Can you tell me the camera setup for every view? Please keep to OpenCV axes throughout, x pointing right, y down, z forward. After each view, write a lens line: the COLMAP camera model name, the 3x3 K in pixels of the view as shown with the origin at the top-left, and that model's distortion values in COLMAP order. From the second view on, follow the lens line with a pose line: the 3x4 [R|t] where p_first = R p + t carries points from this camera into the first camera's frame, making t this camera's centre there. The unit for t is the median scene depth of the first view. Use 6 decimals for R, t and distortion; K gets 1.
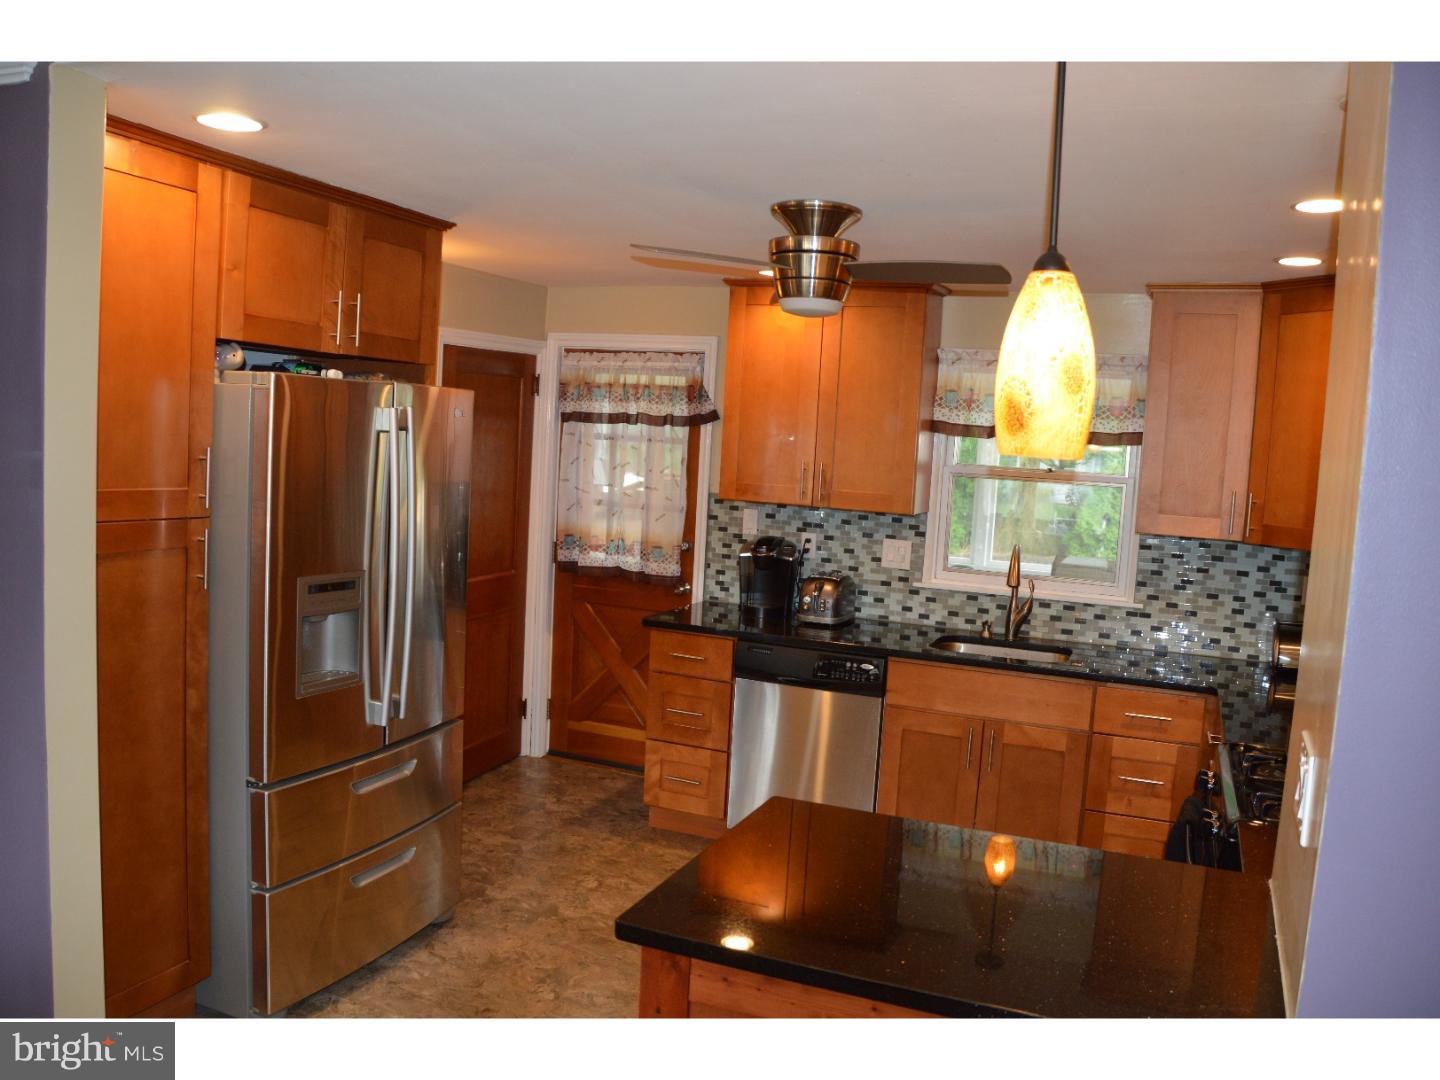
lens RADIAL K [[1159.1, 0, 715.5], [0, 1159.1, 540.4], [0, 0, 1]] dist [-0.147543, 0.088085]
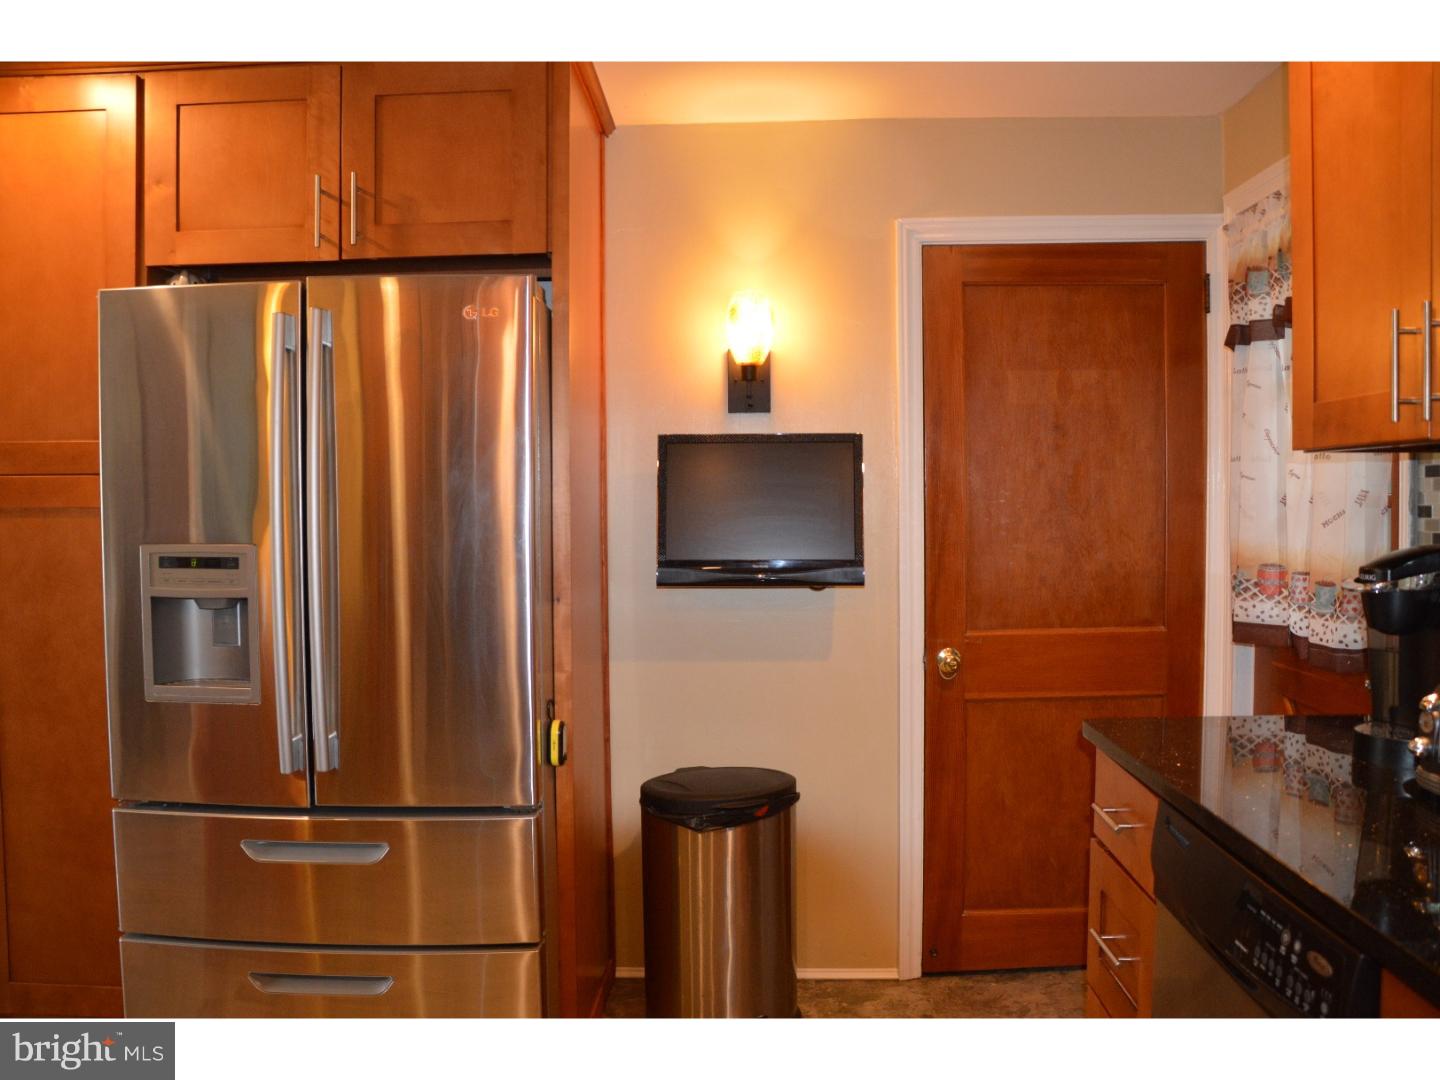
lens RADIAL K [[1159.1, 0, 715.5], [0, 1159.1, 540.4], [0, 0, 1]] dist [-0.147543, 0.088085]
pose [[0.347701, -0.019512, -0.937402, 0.319219], [-0.059719, 0.997293, -0.042909, 0.025442], [0.935702, 0.070900, 0.345594, 0.712809]]
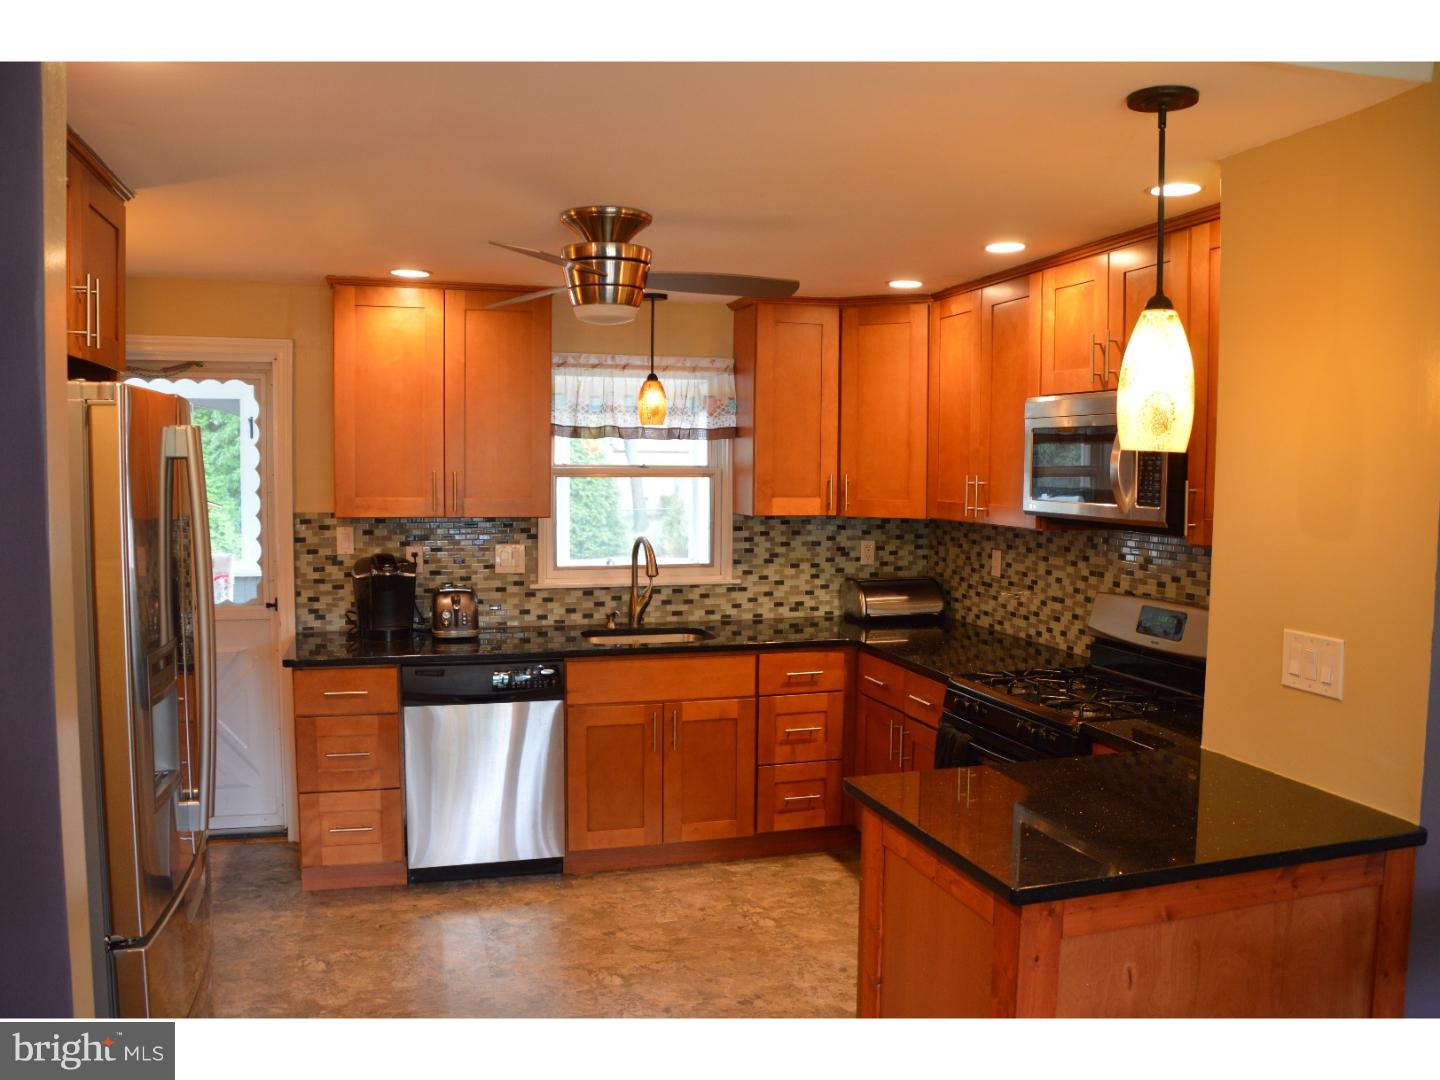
lens RADIAL K [[1159.1, 0, 715.5], [0, 1159.1, 540.4], [0, 0, 1]] dist [-0.147543, 0.088085]
pose [[0.770277, -0.091809, 0.631066, -0.355407], [0.090305, 0.995314, 0.034574, -0.023822], [-0.631283, 0.030357, 0.774958, 0.122626]]
